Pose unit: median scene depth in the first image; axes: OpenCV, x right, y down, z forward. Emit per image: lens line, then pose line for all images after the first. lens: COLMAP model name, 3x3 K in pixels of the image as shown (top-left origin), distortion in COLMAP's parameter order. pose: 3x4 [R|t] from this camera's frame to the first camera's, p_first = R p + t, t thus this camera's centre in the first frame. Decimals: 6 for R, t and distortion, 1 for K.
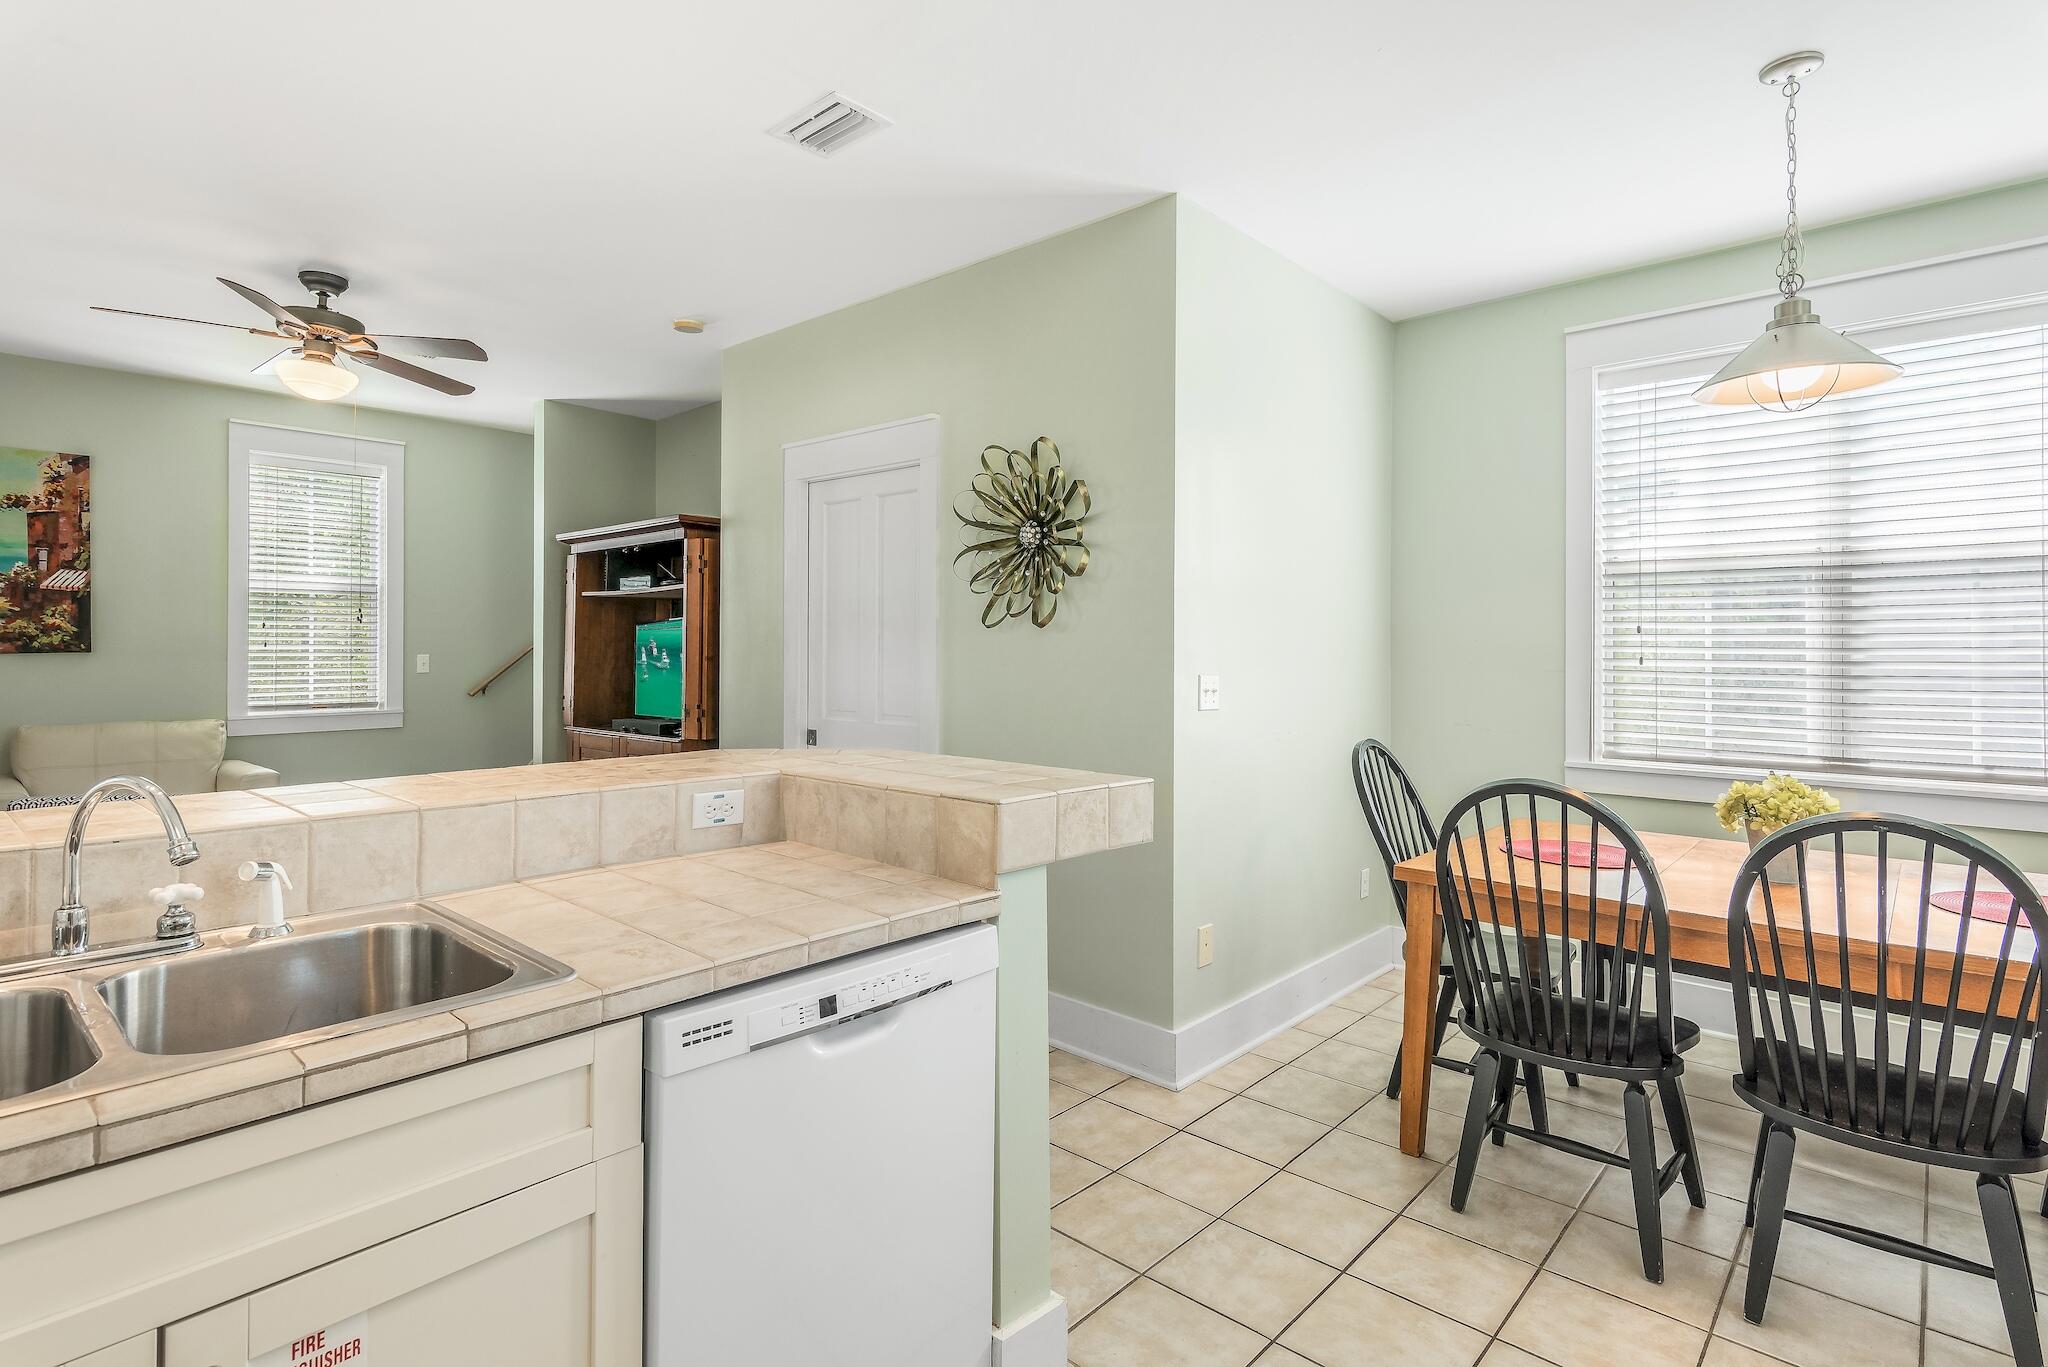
lens RADIAL K [[1012.0, 0, 1028.3], [0, 1012.0, 645.2], [0, 0, 1]] dist [0.006904, -0.001699]
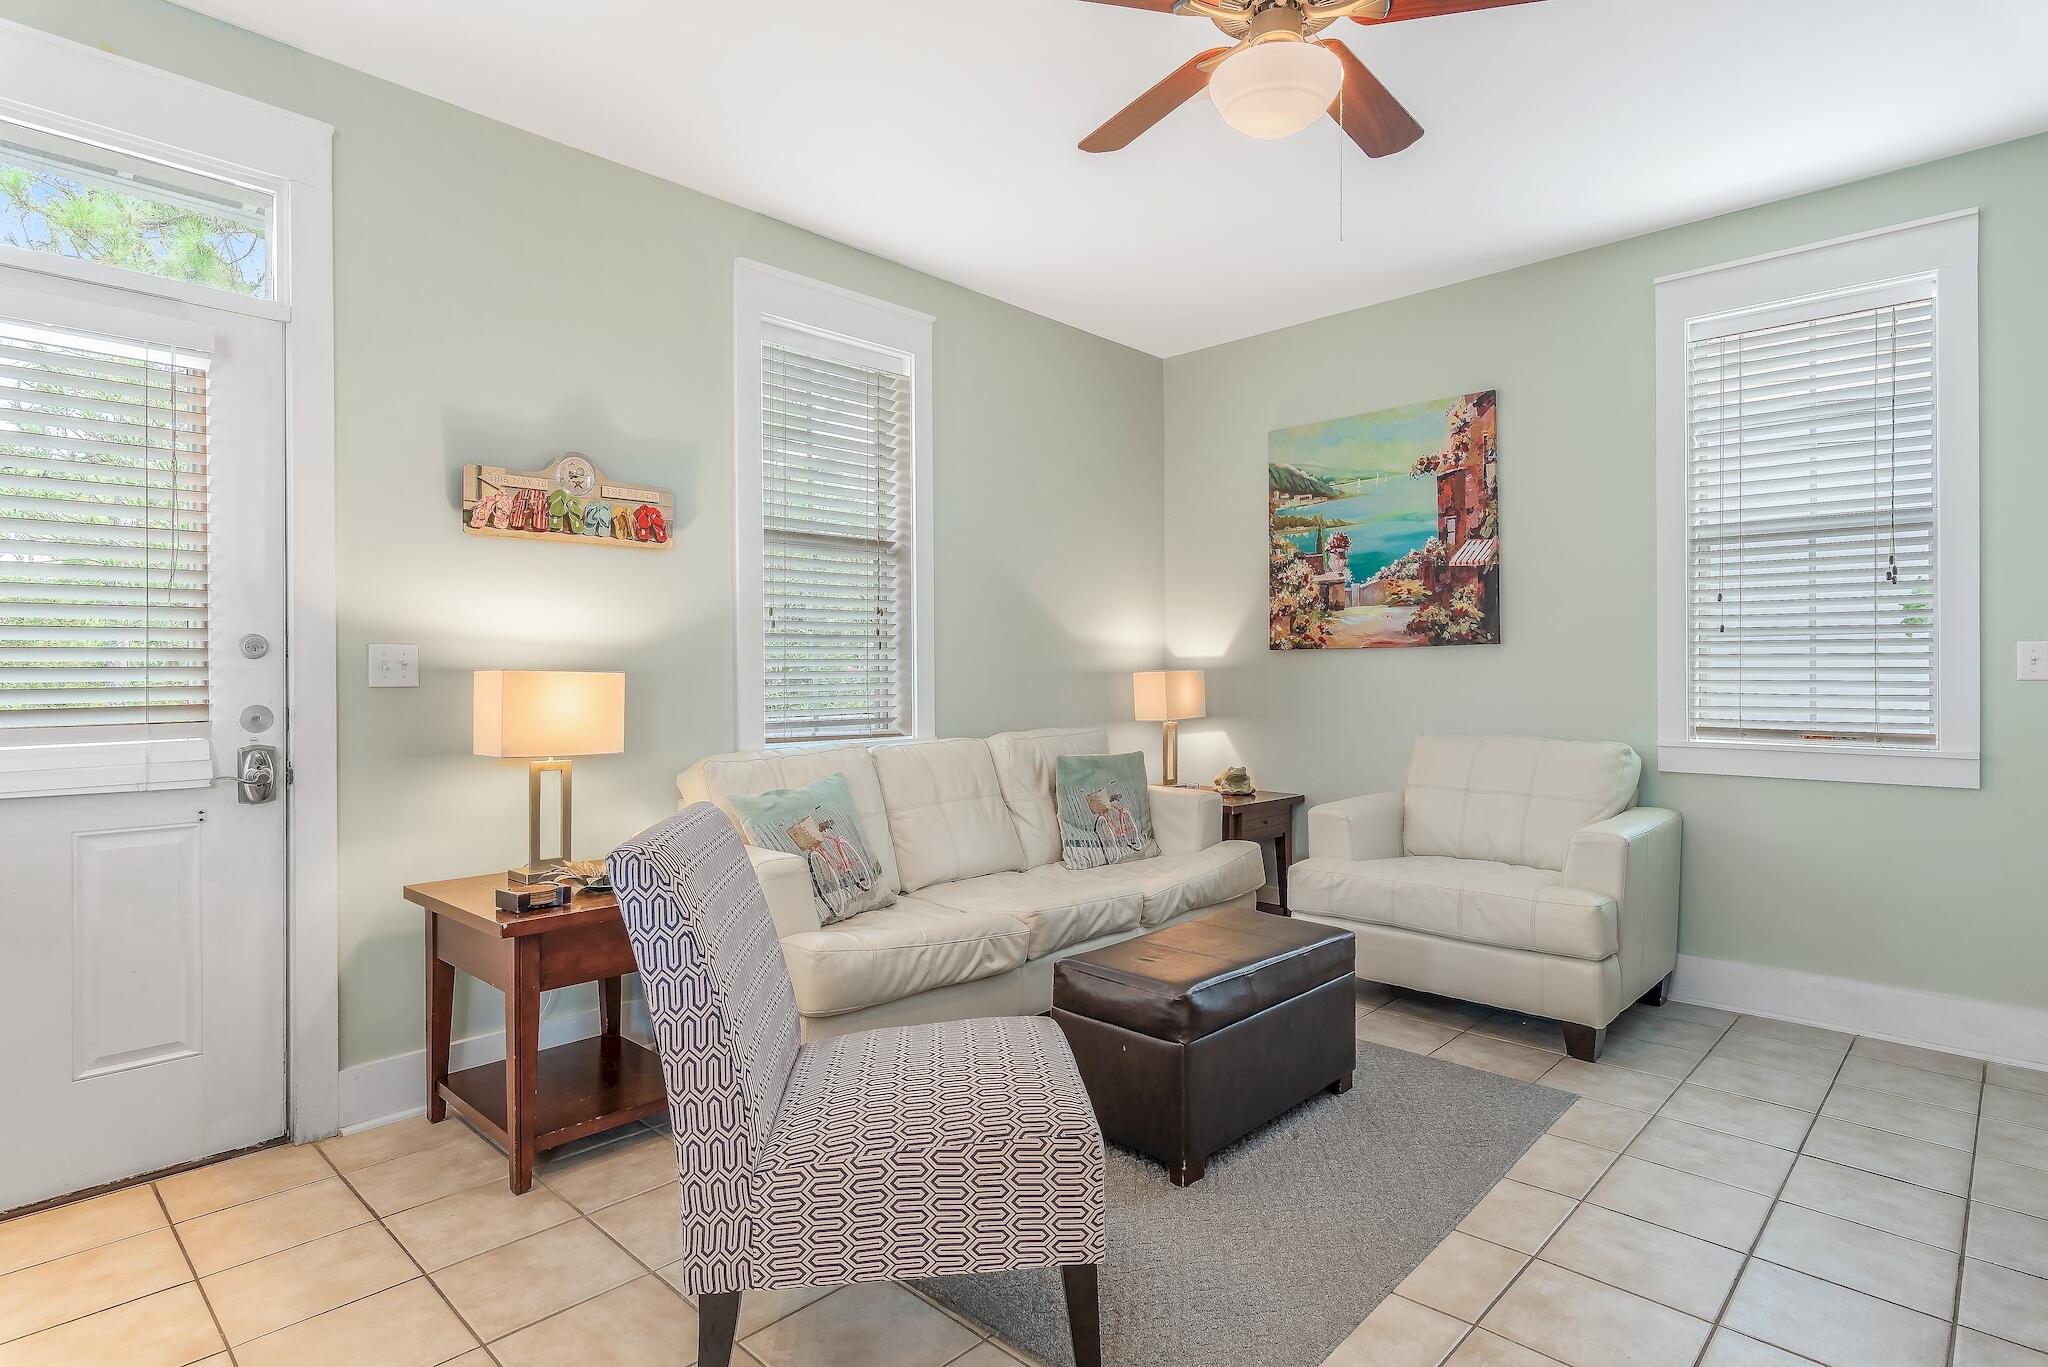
lens RADIAL K [[1067.7, 0, 1020.3], [0, 1067.7, 674.2], [0, 0, 1]] dist [0.009441, -0.001190]
pose [[-0.025602, 0.001124, -0.999672, -0.172975], [0.002266, 0.999997, 0.001067, 0.049144], [0.999670, -0.002238, -0.025604, 1.135990]]
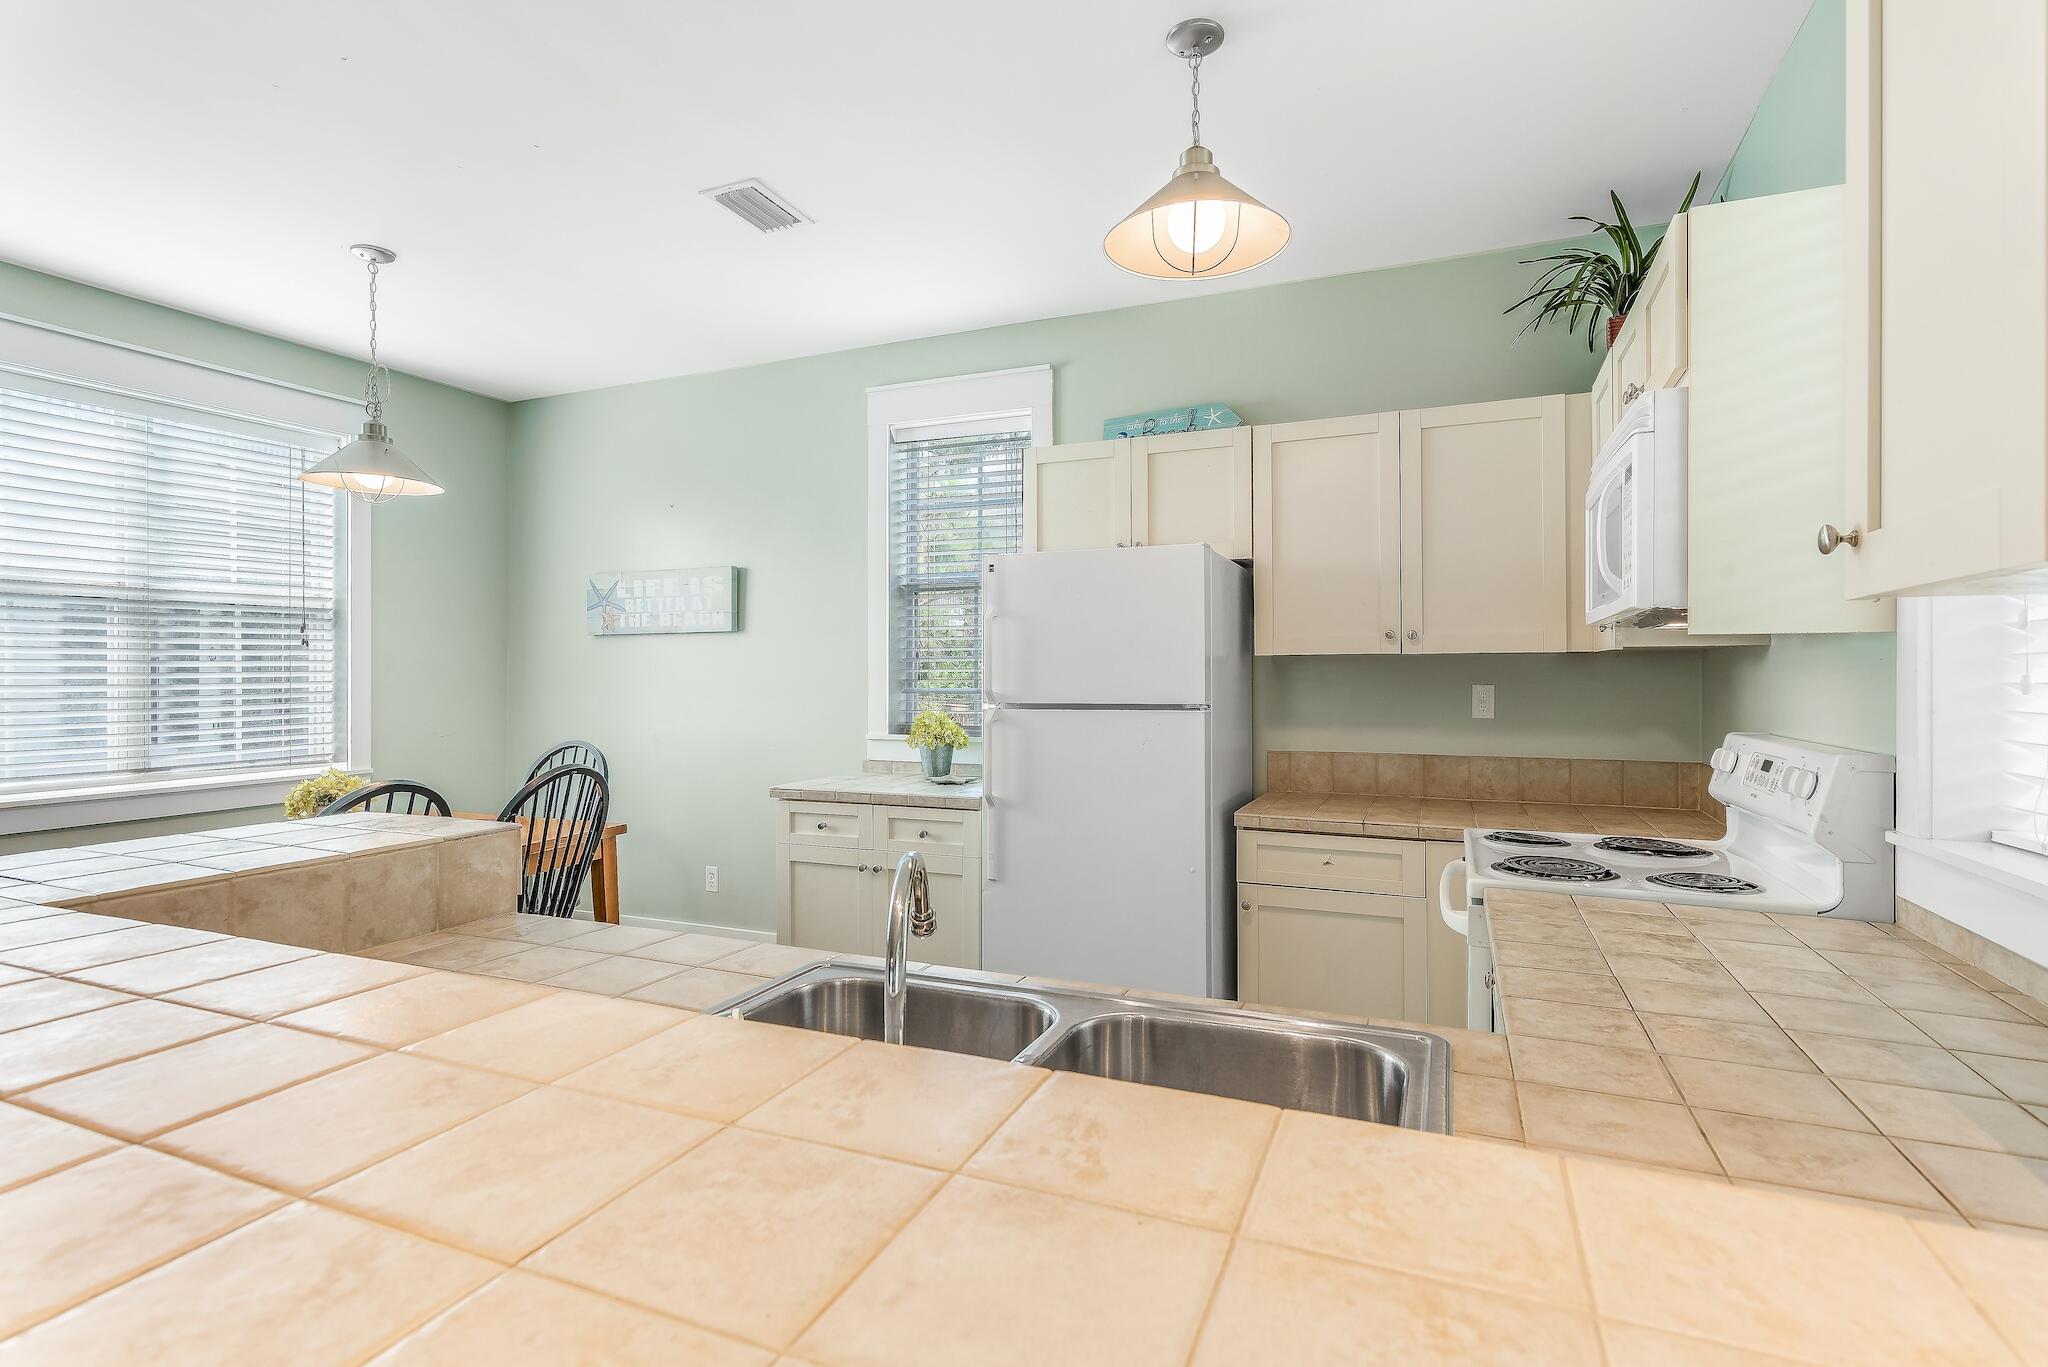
lens RADIAL K [[1012.0, 0, 1027.5], [0, 1012.0, 681.5], [0, 0, 1]] dist [0.006904, -0.001699]
pose [[-0.333091, -0.010577, 0.942836, -0.671010], [-0.002769, 0.999944, 0.010239, -0.001903], [-0.942891, 0.000800, -0.333101, 0.490445]]
